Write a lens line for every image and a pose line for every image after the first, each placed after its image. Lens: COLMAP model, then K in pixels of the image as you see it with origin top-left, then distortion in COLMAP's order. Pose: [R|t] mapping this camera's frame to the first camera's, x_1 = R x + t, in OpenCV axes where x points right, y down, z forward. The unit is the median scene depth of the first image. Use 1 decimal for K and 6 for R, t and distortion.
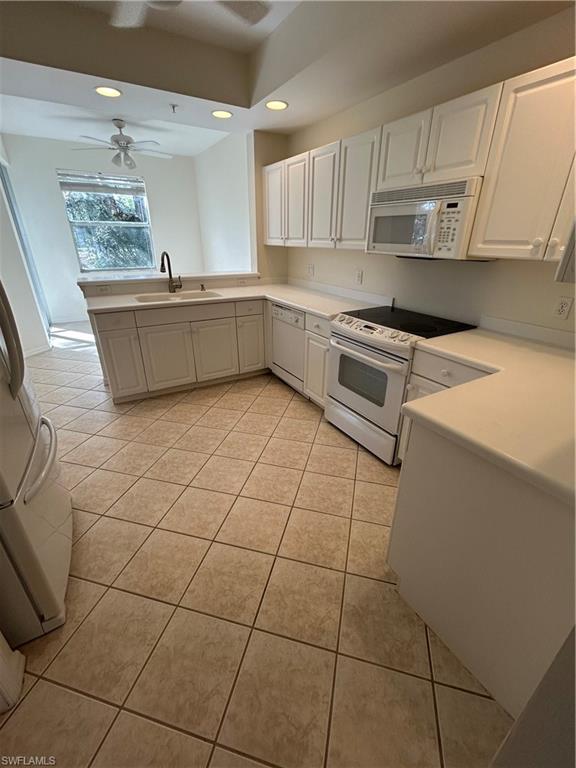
lens RADIAL K [[305.8, 0, 289.4], [0, 305.8, 398.5], [0, 0, 1]] dist [0.007267, 0.000061]
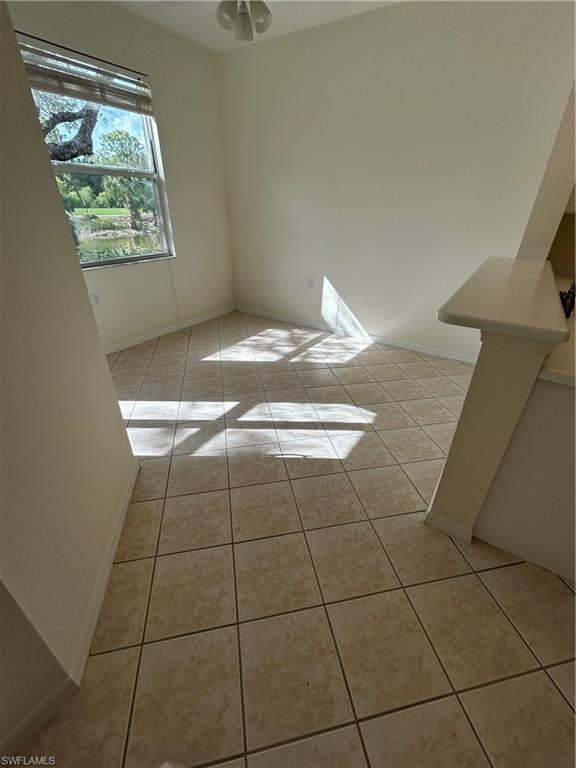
lens RADIAL K [[319.1, 0, 287.3], [0, 319.1, 375.7], [0, 0, 1]] dist [-0.002981, -0.000397]
pose [[0.905410, -0.197697, 0.375698, -0.459681], [0.187380, 0.980187, 0.064212, -0.046672], [-0.380948, 0.012260, 0.924515, 0.107326]]
